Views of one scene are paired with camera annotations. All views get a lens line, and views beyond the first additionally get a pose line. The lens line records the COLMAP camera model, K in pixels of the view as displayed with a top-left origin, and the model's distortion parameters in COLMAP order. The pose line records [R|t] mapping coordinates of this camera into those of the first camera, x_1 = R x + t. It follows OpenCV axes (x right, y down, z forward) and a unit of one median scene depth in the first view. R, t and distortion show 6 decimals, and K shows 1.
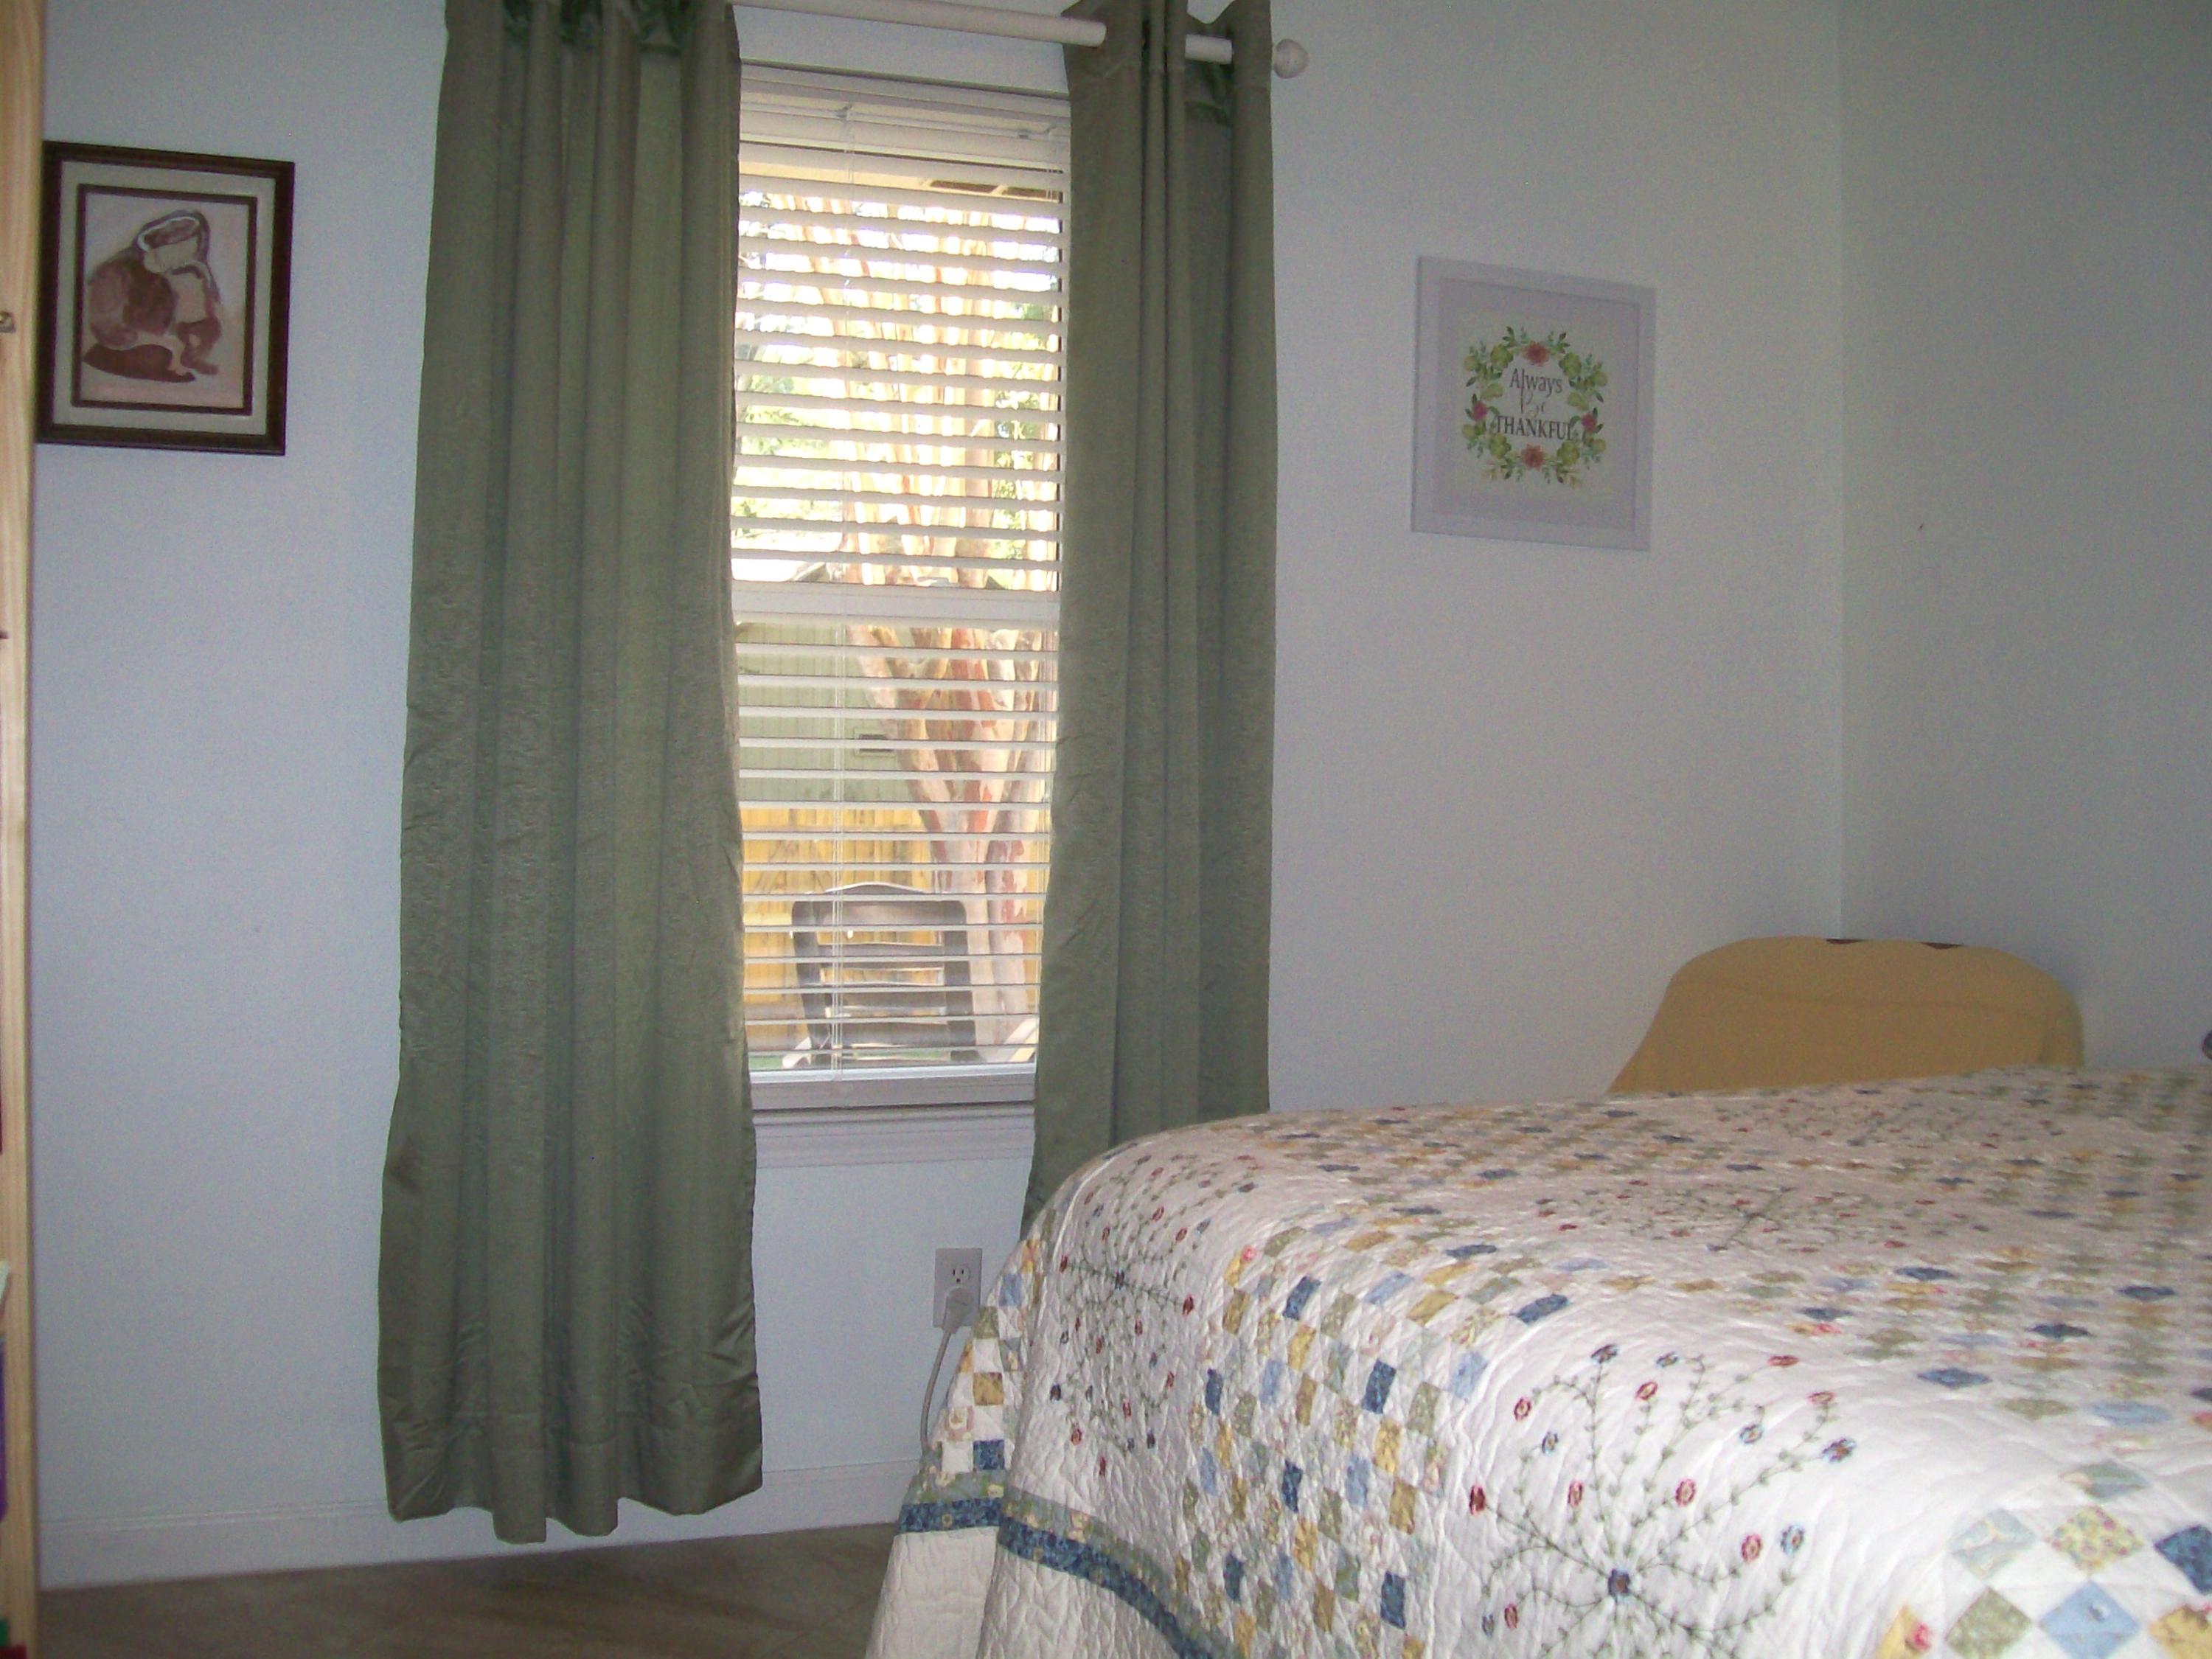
lens RADIAL K [[2300.5, 0, 994.8], [0, 2300.5, 827.2], [0, 0, 1]] dist [-0.217080, 0.170140]
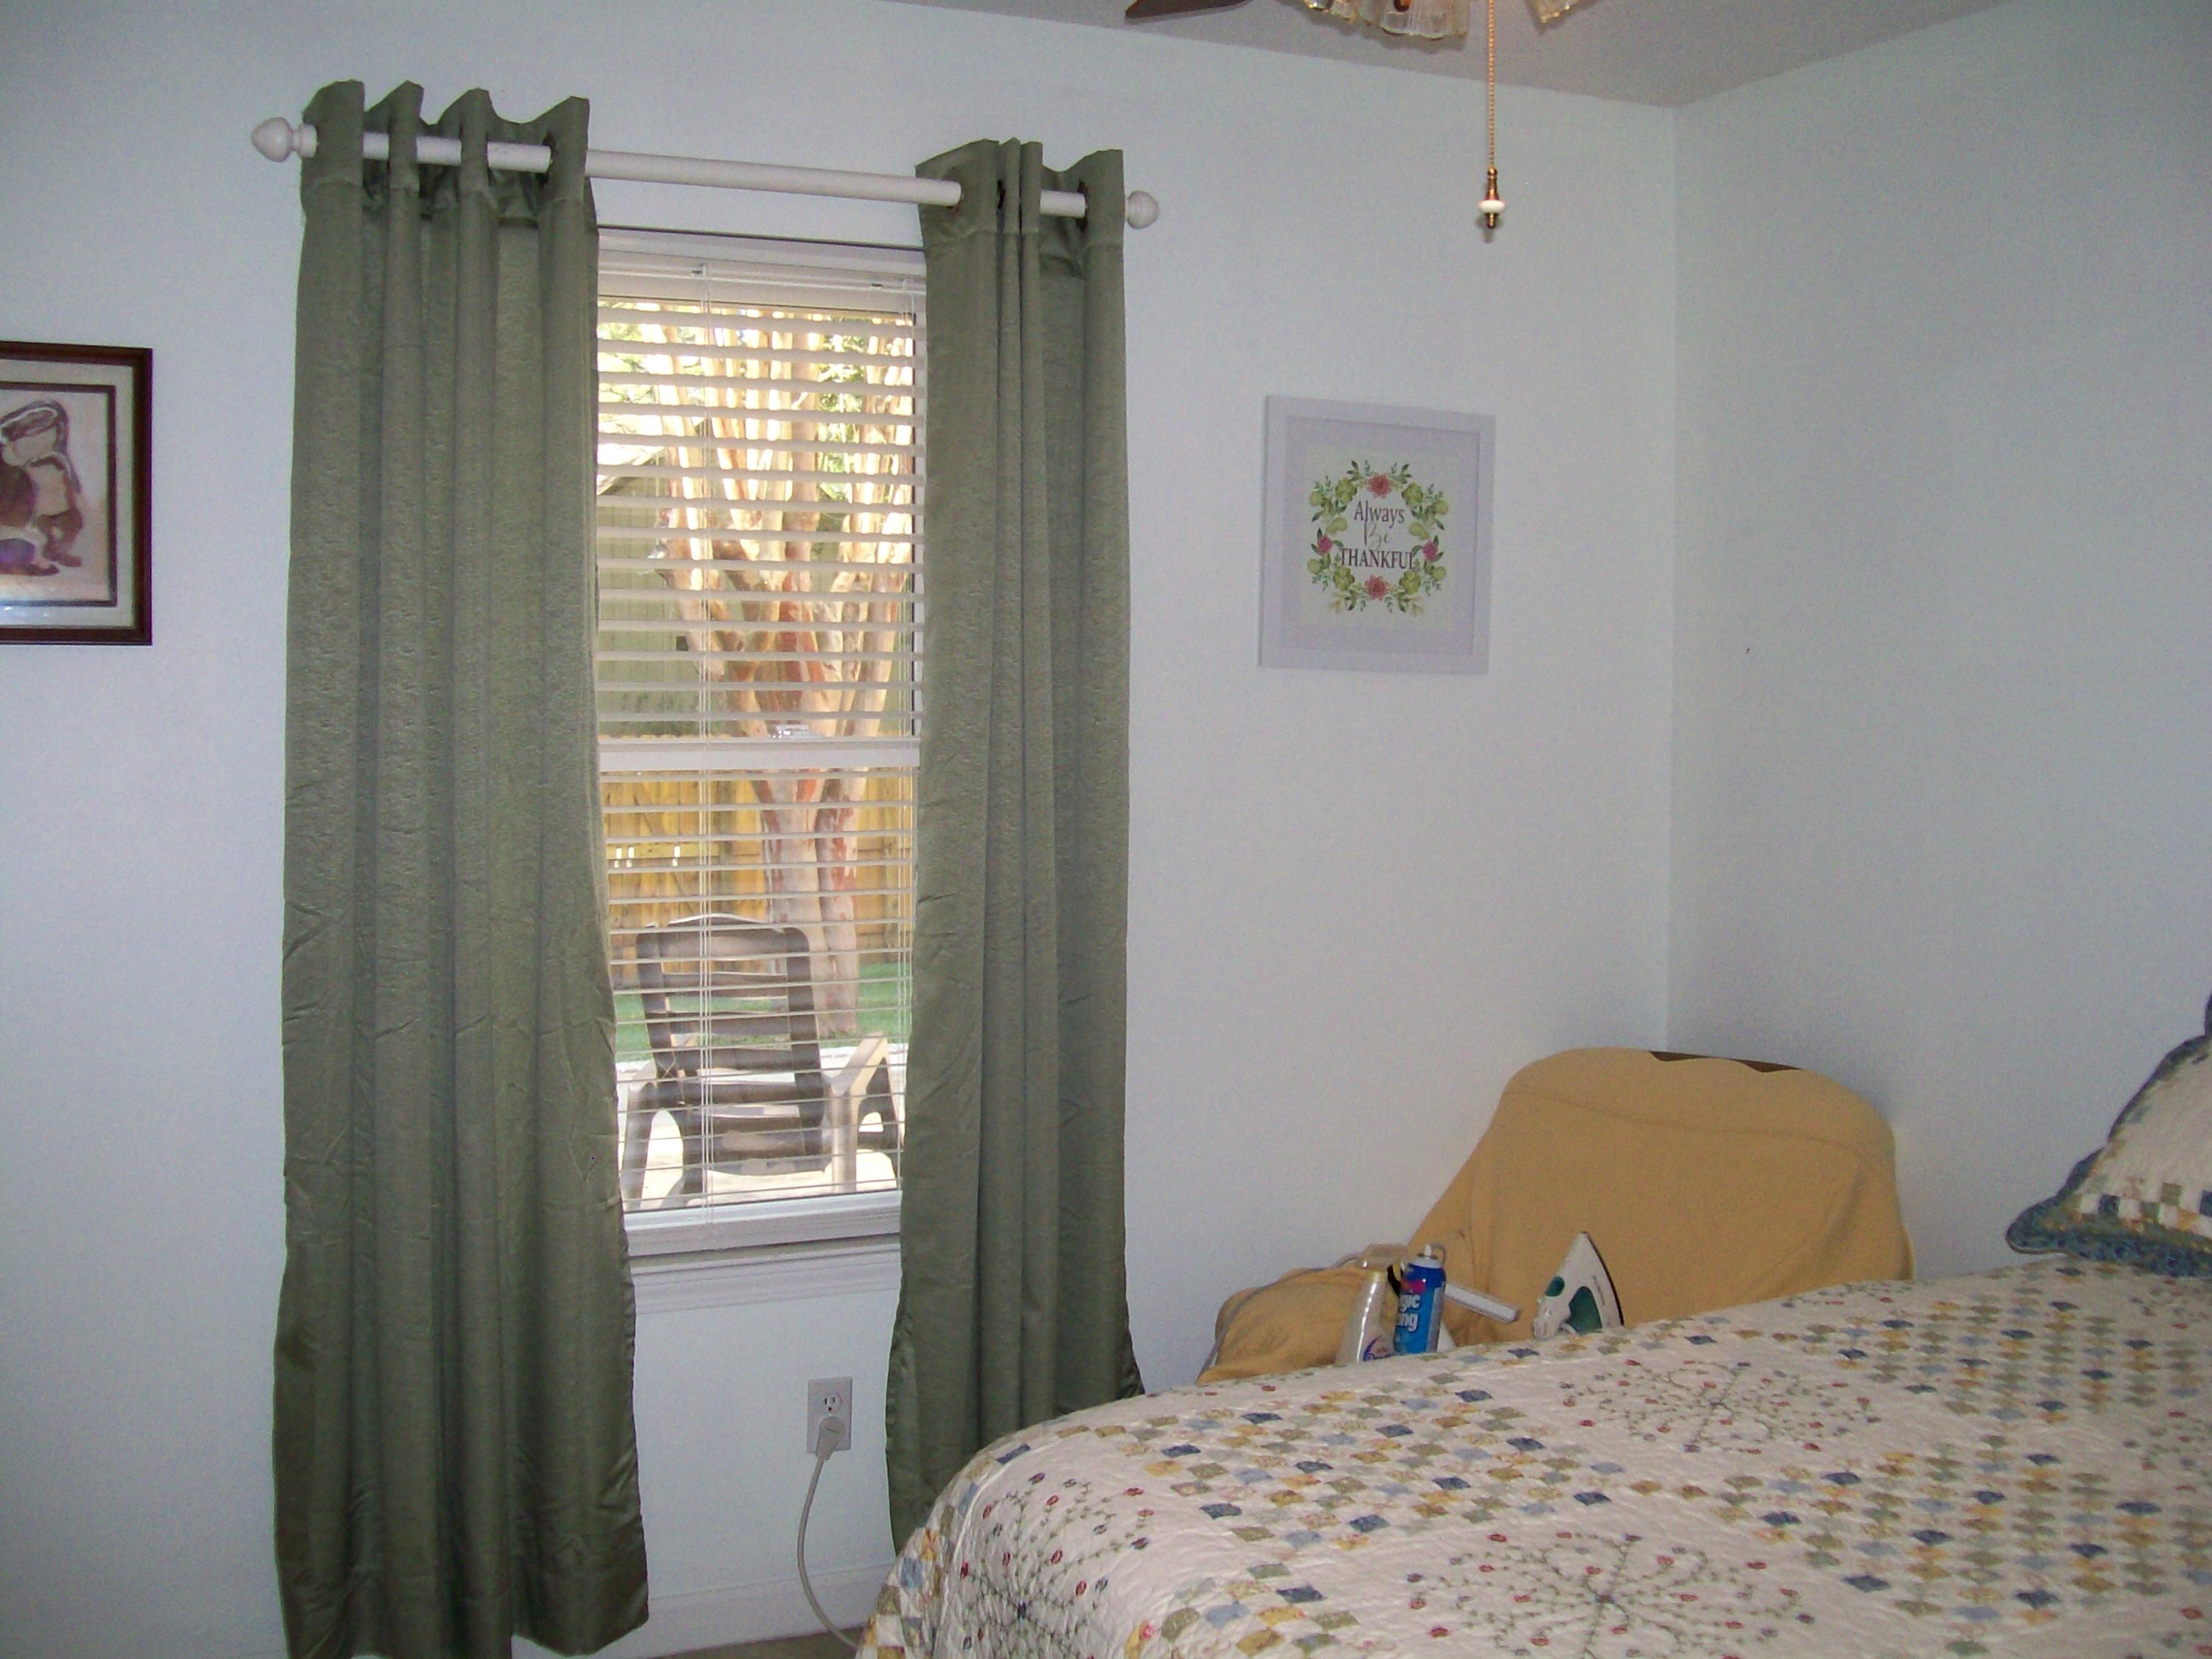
lens RADIAL K [[2300.5, 0, 994.8], [0, 2300.5, 827.2], [0, 0, 1]] dist [-0.217080, 0.170140]
pose [[0.996779, -0.013363, 0.079081, -0.020072], [0.009611, 0.998818, 0.047644, -0.120386], [-0.079624, -0.046730, 0.995729, -0.025229]]
